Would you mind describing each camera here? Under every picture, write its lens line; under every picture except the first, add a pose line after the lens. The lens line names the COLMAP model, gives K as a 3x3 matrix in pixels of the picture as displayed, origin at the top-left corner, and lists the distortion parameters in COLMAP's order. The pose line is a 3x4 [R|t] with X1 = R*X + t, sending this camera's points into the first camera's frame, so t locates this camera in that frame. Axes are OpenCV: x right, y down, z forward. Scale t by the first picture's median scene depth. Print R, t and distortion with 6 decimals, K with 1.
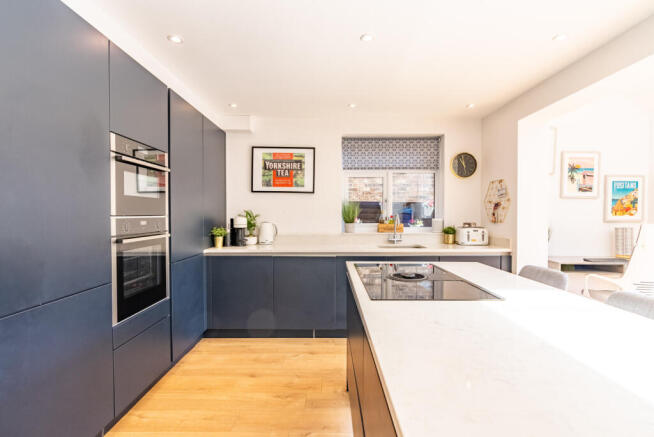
lens RADIAL K [[302.3, 0, 328.6], [0, 302.3, 218.8], [0, 0, 1]] dist [-0.001508, 0.000993]
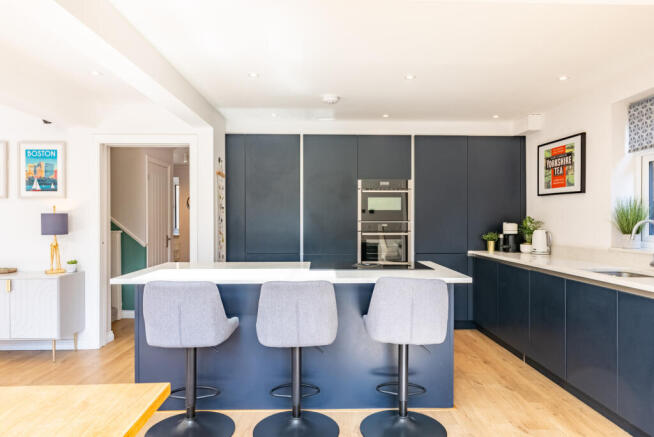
lens RADIAL K [[422.0, 0, 327.0], [0, 422.0, 219.8], [0, 0, 1]] dist [-0.002462, 0.005968]
pose [[0.029155, -0.000271, -0.999575, 0.999833], [-0.017721, 0.999843, -0.000788, -0.005213], [0.999418, 0.017736, 0.029146, 0.336606]]
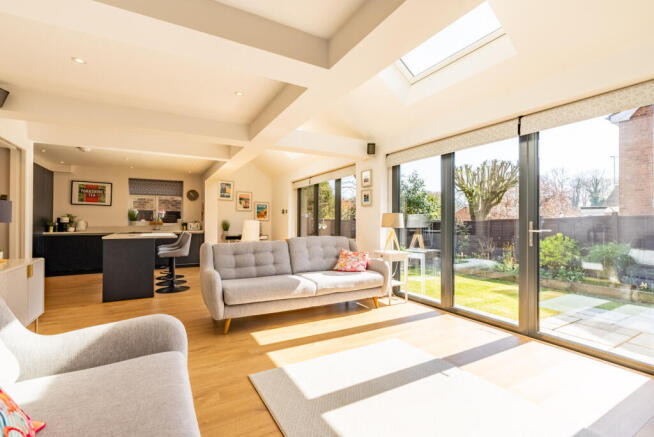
lens RADIAL K [[302.3, 0, 330.7], [0, 302.3, 220.7], [0, 0, 1]] dist [-0.001508, 0.000993]
pose [[0.868372, 0.003450, 0.495902, 0.225771], [0.008514, 0.999725, -0.021863, 0.071224], [-0.495841, 0.023207, 0.868103, -1.482673]]
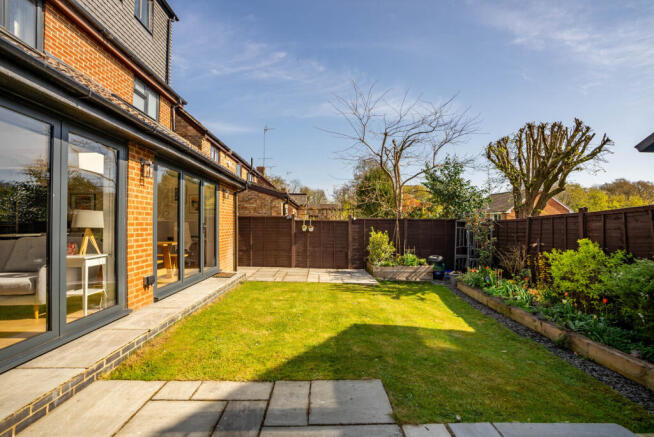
lens RADIAL K [[302.3, 0, 326.4], [0, 302.3, 218.6], [0, 0, 1]] dist [-0.001508, 0.000993]
pose [[0.999956, 0.003015, 0.008906, 1.874620], [-0.002793, 0.999688, -0.024827, 0.071882], [-0.008978, 0.024801, 0.999652, -1.584508]]
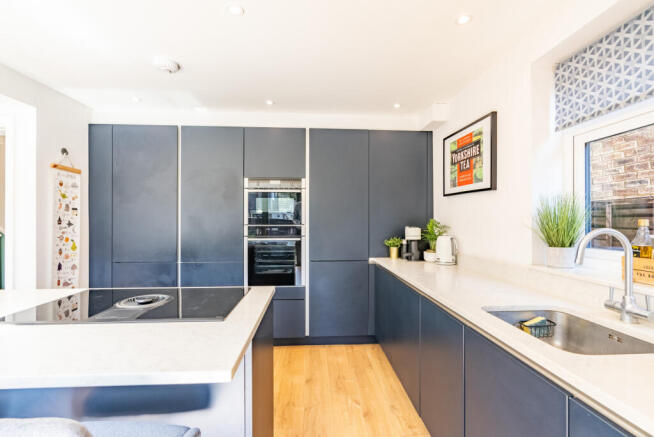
lens RADIAL K [[302.3, 0, 327.2], [0, 302.3, 219.7], [0, 0, 1]] dist [-0.001508, 0.000993]
pose [[0.063486, -0.001994, -0.997981, 0.520253], [-0.018249, 0.999828, -0.003158, -0.019582], [0.997816, 0.018412, 0.063439, 0.653329]]
